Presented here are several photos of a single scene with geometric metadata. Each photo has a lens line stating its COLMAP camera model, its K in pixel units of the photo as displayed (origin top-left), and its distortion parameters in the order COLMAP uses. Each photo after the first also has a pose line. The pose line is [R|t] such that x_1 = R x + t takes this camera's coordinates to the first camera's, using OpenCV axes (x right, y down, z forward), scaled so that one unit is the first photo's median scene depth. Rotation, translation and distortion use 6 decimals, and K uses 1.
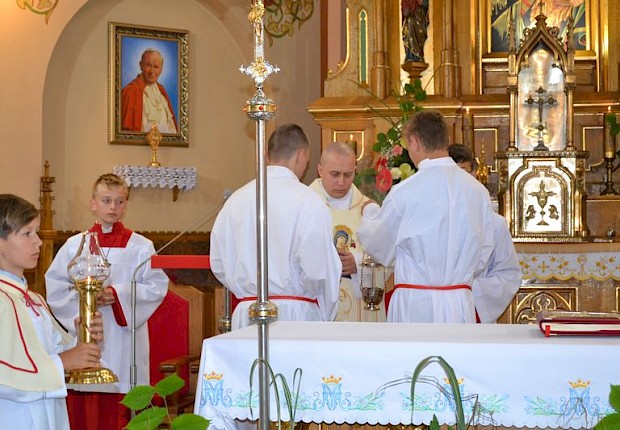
lens RADIAL K [[1358.8, 0, 310.0], [0, 1358.8, 215.0], [0, 0, 1]] dist [0.034447, 0.136817]
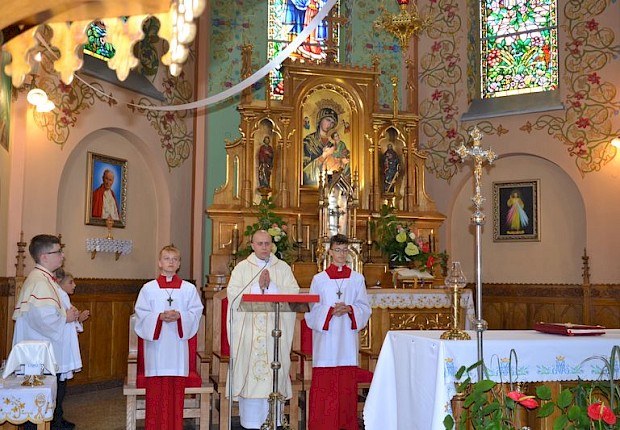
lens RADIAL K [[767.9, 0, 310.0], [0, 767.9, 215.0], [0, 0, 1]] dist [-0.012629, -0.008106]
pose [[0.914001, 0.048841, 0.402761, -0.293657], [-0.019641, 0.996890, -0.076315, 0.001645], [-0.405236, 0.061841, 0.912118, 0.043984]]
